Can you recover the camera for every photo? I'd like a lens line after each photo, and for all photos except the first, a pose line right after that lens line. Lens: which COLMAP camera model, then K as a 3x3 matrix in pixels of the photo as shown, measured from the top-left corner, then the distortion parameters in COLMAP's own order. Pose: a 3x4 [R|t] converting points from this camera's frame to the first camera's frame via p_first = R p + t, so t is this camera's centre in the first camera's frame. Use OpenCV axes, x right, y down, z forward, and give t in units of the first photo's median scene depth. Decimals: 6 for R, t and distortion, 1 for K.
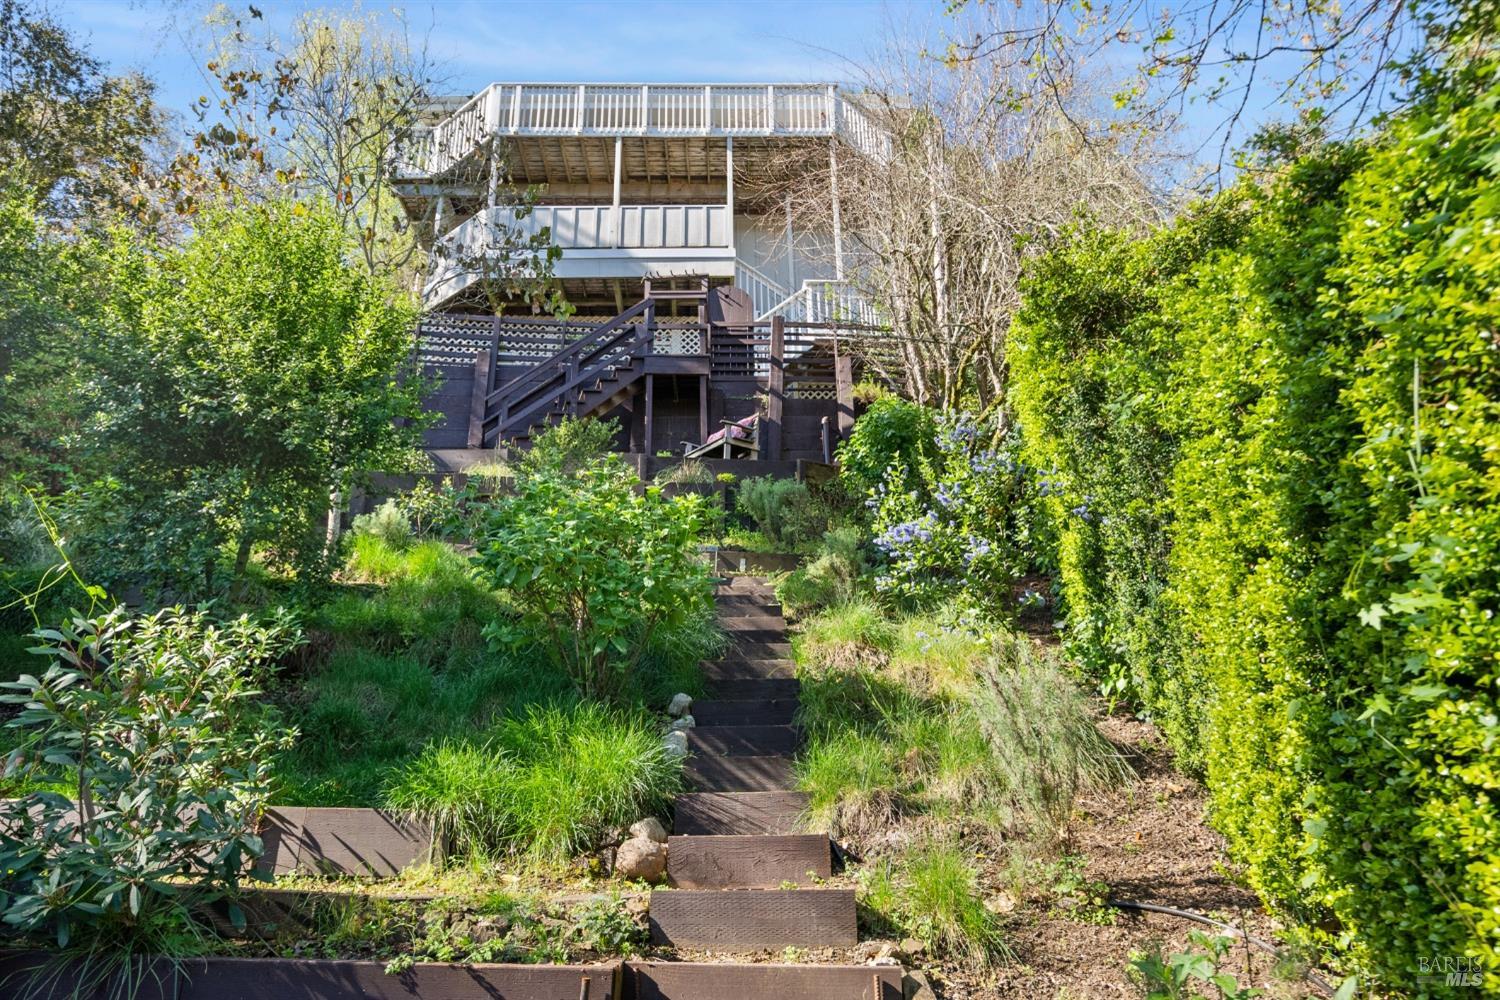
lens RADIAL K [[994.8, 0, 750.0], [0, 994.8, 500.0], [0, 0, 1]] dist [0.003755, 0.001067]
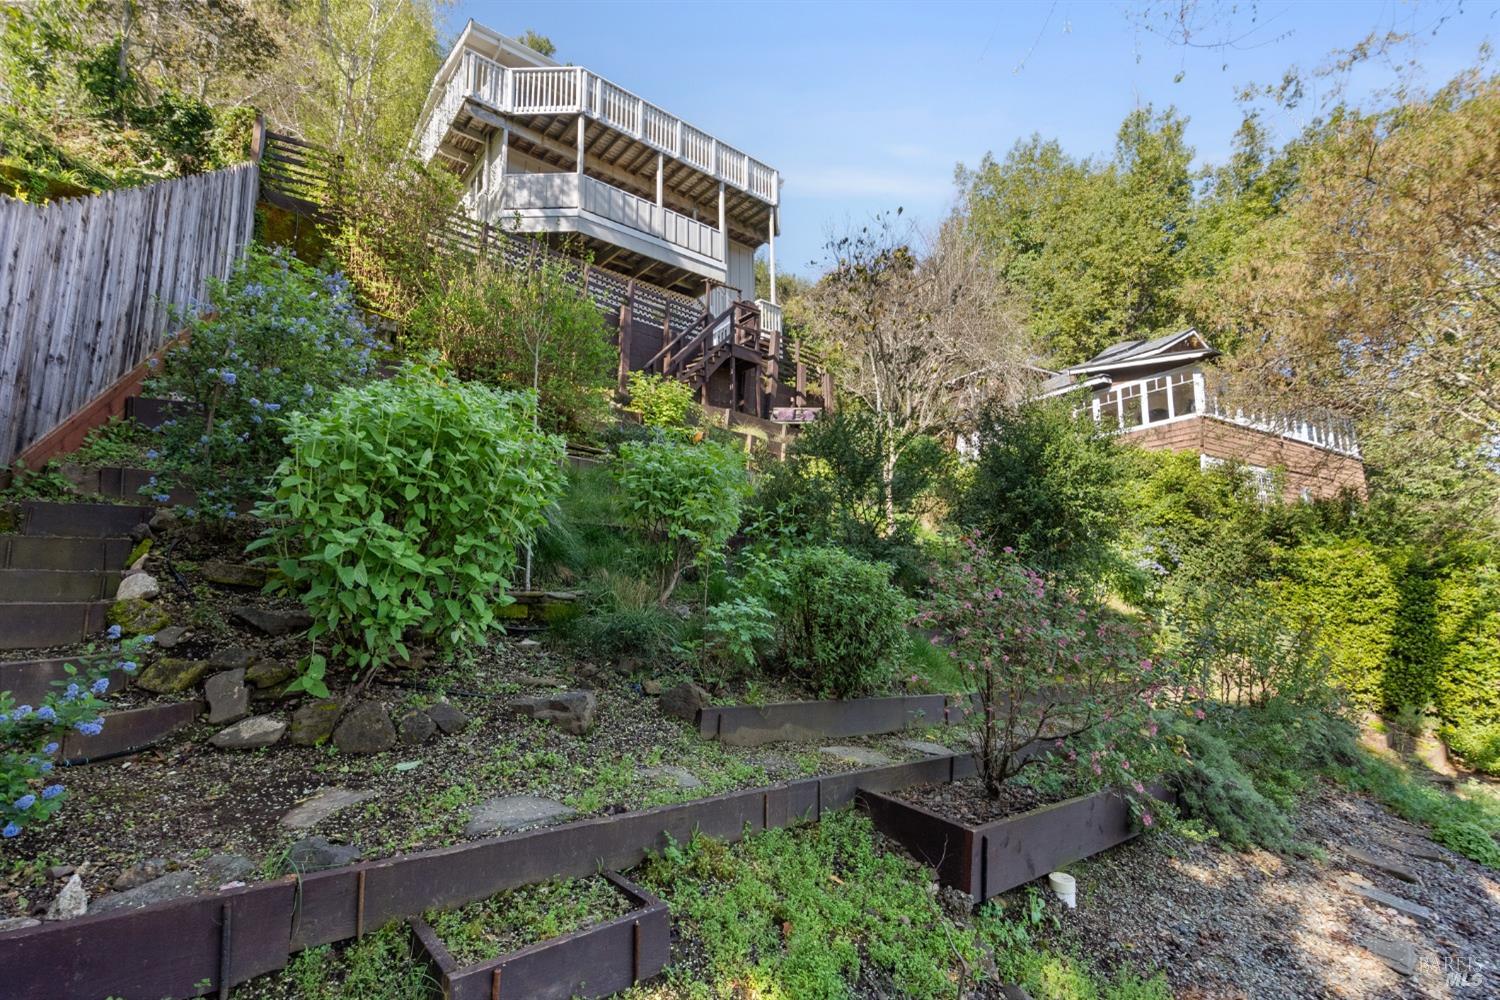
lens RADIAL K [[683.6, 0, 758.5], [0, 683.6, 493.6], [0, 0, 1]] dist [0.000386, 0.000459]
pose [[0.786462, 0.116859, 0.606483, -0.568696], [-0.221924, 0.969828, 0.100913, -0.025944], [-0.576392, -0.213957, 0.788666, 0.058947]]
